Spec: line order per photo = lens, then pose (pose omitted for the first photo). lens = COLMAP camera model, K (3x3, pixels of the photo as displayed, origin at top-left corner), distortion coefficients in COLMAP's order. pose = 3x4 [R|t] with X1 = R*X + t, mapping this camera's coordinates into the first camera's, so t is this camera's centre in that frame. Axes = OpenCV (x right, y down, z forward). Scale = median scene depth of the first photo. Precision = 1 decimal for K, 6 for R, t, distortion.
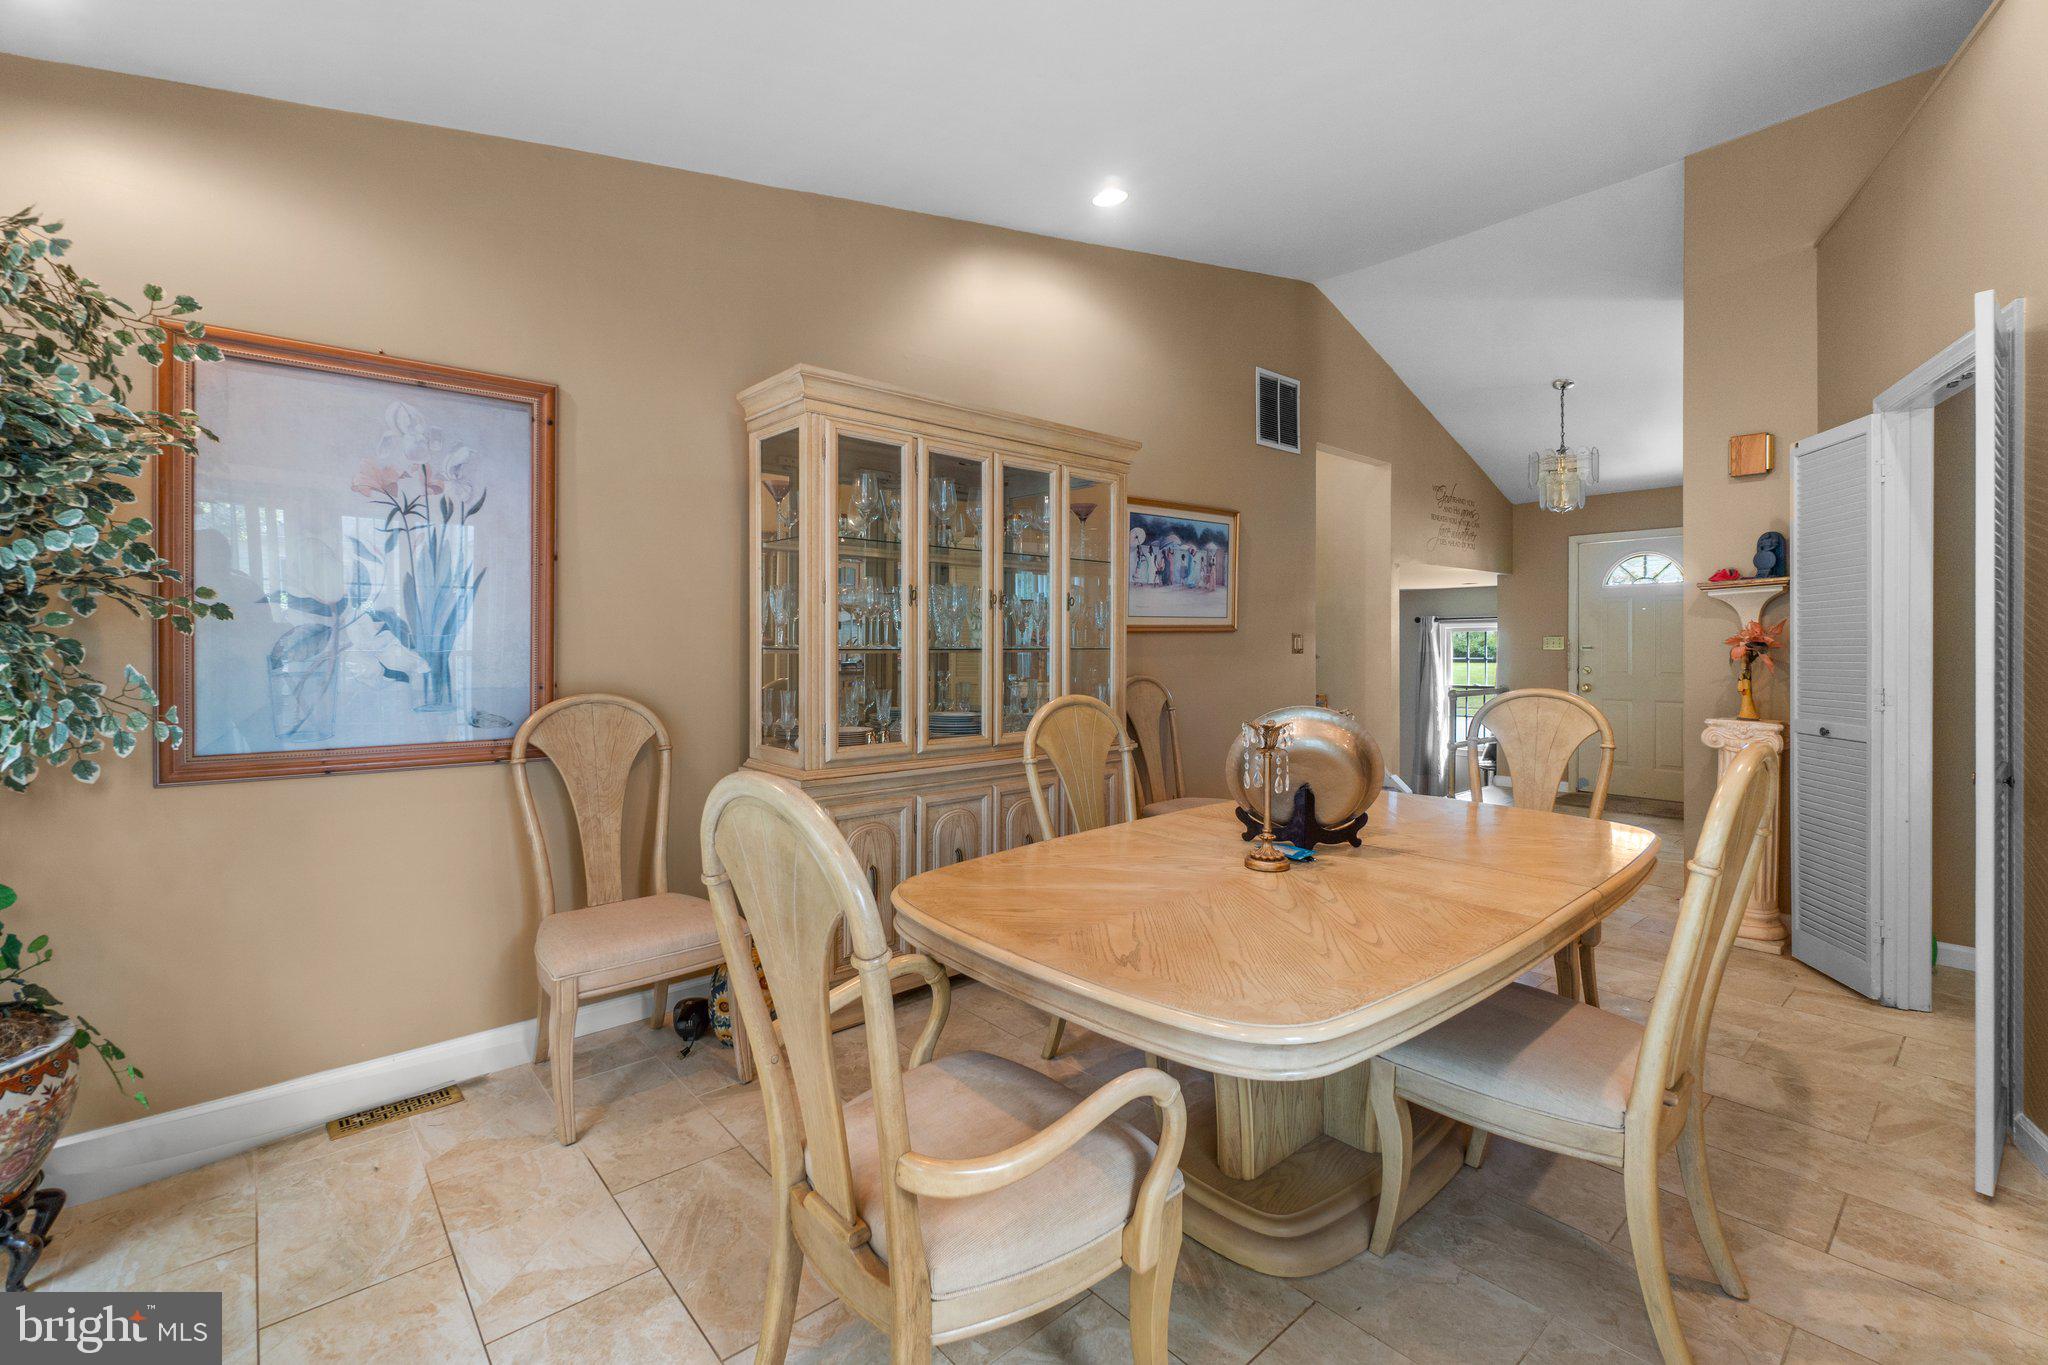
lens RADIAL K [[888.0, 0, 1005.2], [0, 888.0, 647.0], [0, 0, 1]] dist [-0.004099, 0.001757]
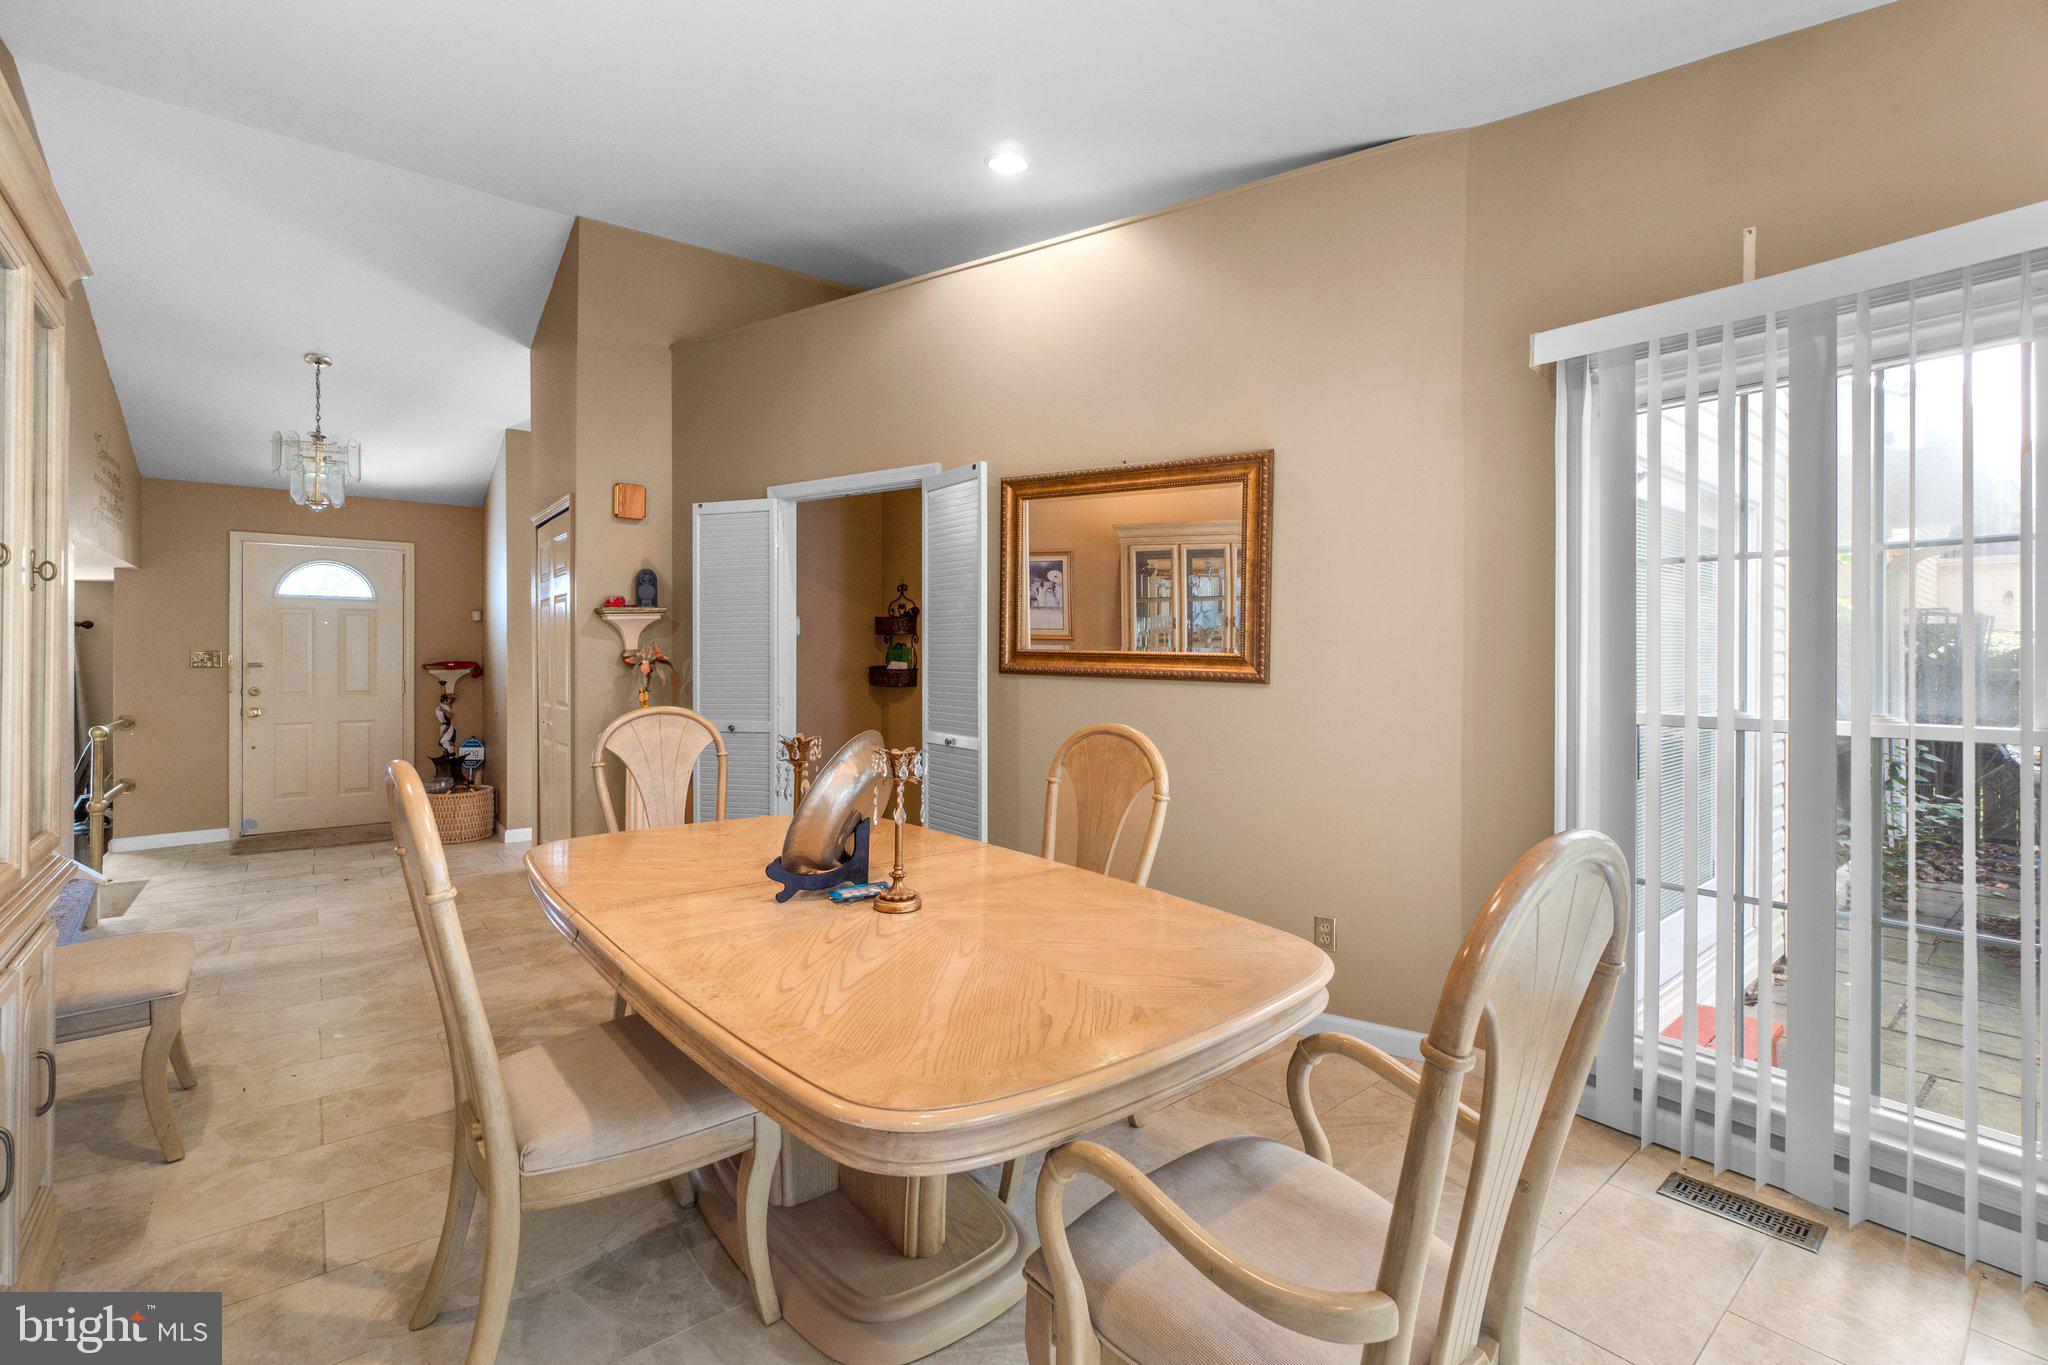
lens RADIAL K [[888.0, 0, 1020.6], [0, 888.0, 663.1], [0, 0, 1]] dist [-0.004099, 0.001757]
pose [[0.026068, -0.003249, 0.999655, -0.340204], [0.002032, 0.999993, 0.003197, -0.004872], [-0.999658, 0.001948, 0.026075, 0.462128]]
